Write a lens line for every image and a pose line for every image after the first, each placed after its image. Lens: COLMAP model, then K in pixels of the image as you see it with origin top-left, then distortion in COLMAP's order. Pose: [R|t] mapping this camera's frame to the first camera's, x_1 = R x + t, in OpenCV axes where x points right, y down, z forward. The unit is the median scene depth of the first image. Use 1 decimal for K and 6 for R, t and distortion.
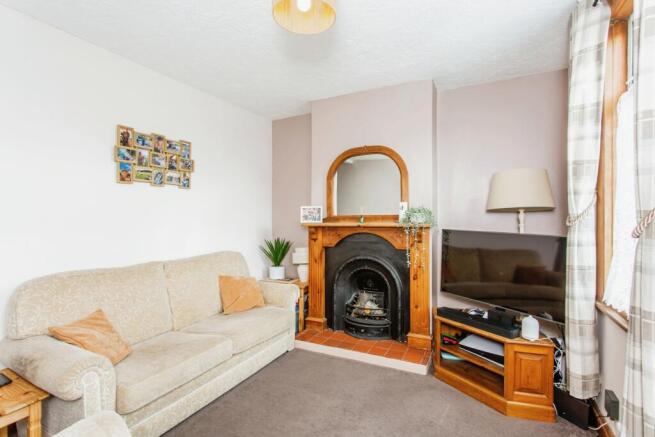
lens RADIAL K [[317.0, 0, 327.7], [0, 317.0, 220.0], [0, 0, 1]] dist [0.004148, 0.000646]
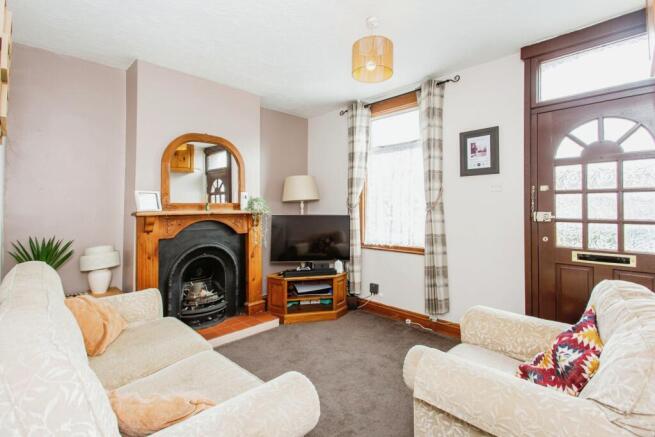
lens RADIAL K [[317.0, 0, 336.3], [0, 317.0, 204.5], [0, 0, 1]] dist [0.004148, 0.000646]
pose [[0.300286, 0.013215, 0.953758, -0.730480], [0.010640, 0.999795, -0.017203, 0.011294], [-0.953790, 0.015314, 0.300084, 0.315313]]
